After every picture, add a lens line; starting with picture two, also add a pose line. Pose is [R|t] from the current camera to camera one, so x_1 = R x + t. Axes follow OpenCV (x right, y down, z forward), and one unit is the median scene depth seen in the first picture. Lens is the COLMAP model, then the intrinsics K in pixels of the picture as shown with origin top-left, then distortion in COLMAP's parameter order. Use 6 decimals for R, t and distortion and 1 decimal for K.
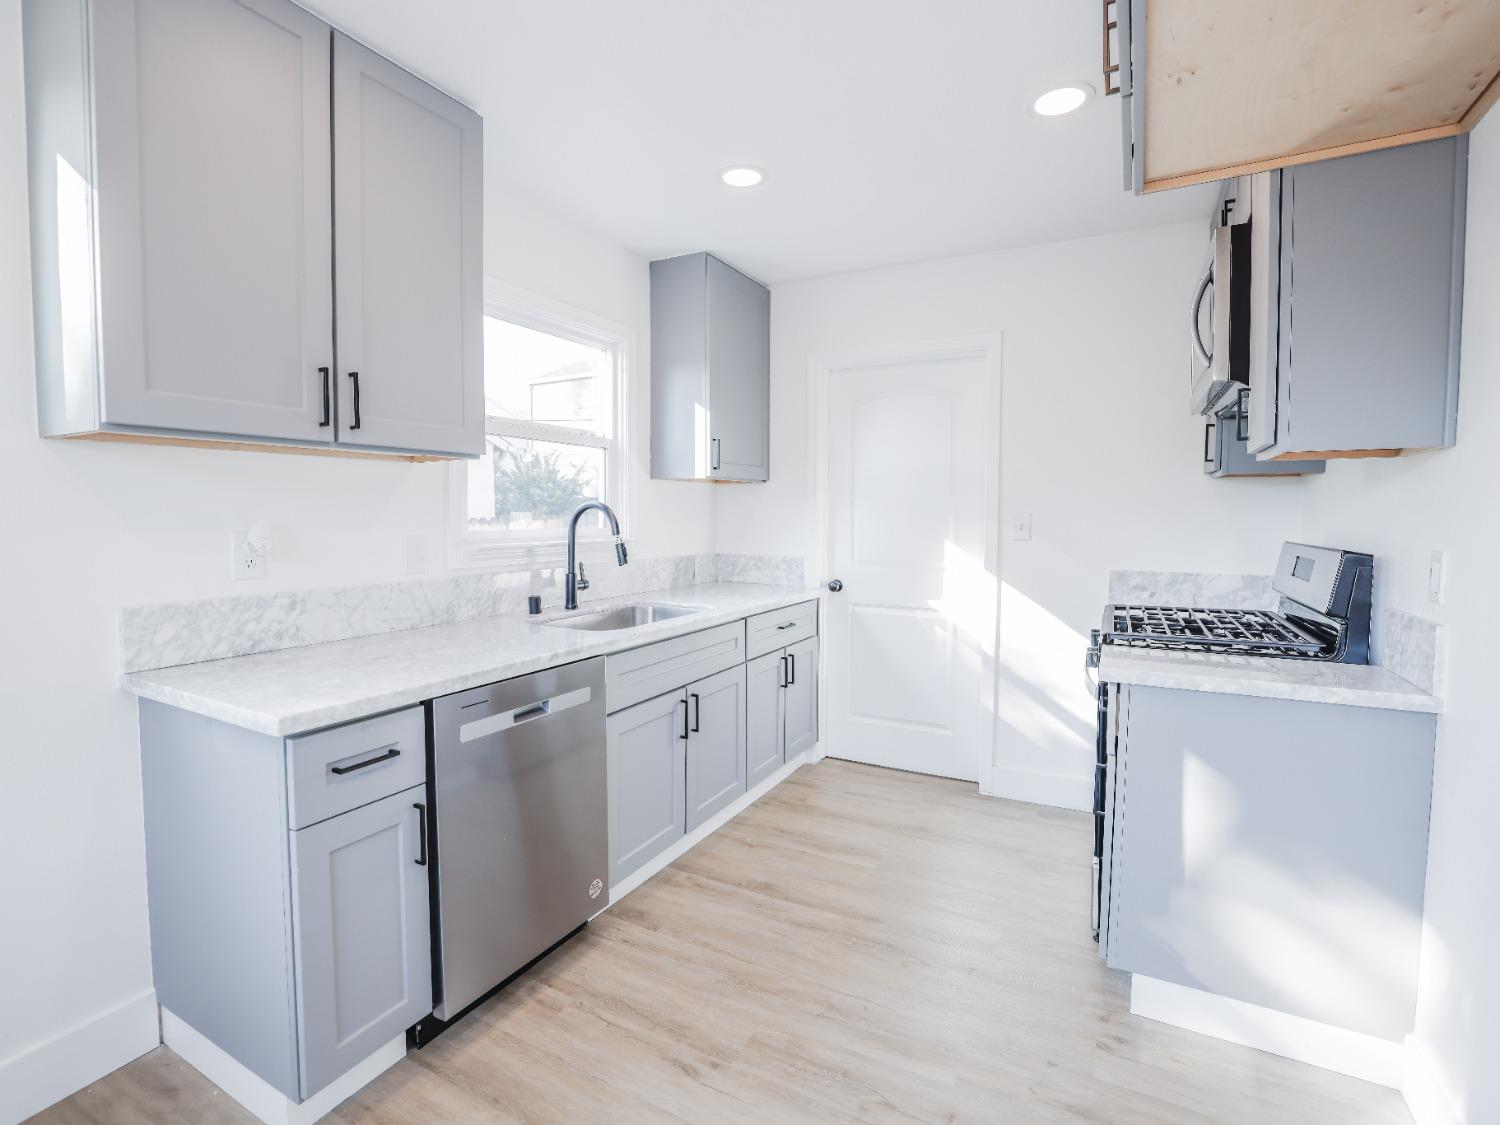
lens RADIAL K [[716.4, 0, 741.4], [0, 716.4, 554.4], [0, 0, 1]] dist [-0.049995, 0.016053]
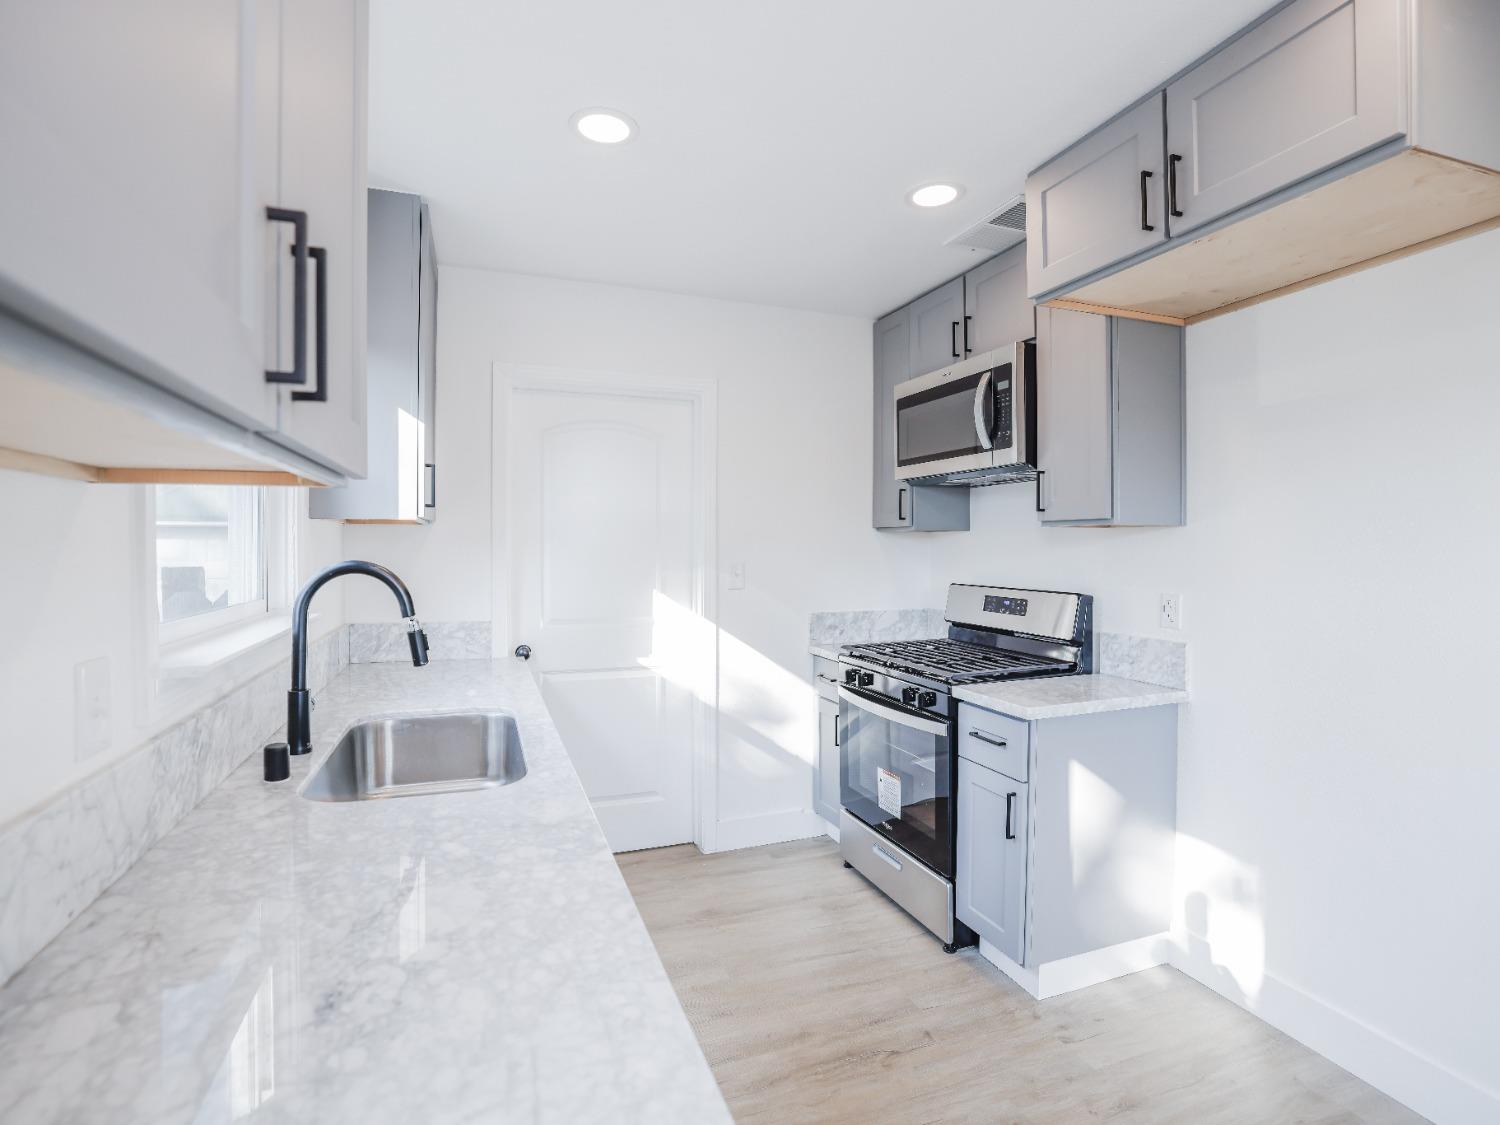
lens RADIAL K [[716.4, 0, 744.3], [0, 716.4, 556.1], [0, 0, 1]] dist [-0.049995, 0.016053]
pose [[0.661078, -0.011551, 0.750229, -0.385863], [0.041377, 0.998921, -0.021081, -0.047628], [-0.749176, 0.044978, 0.660842, 0.343934]]
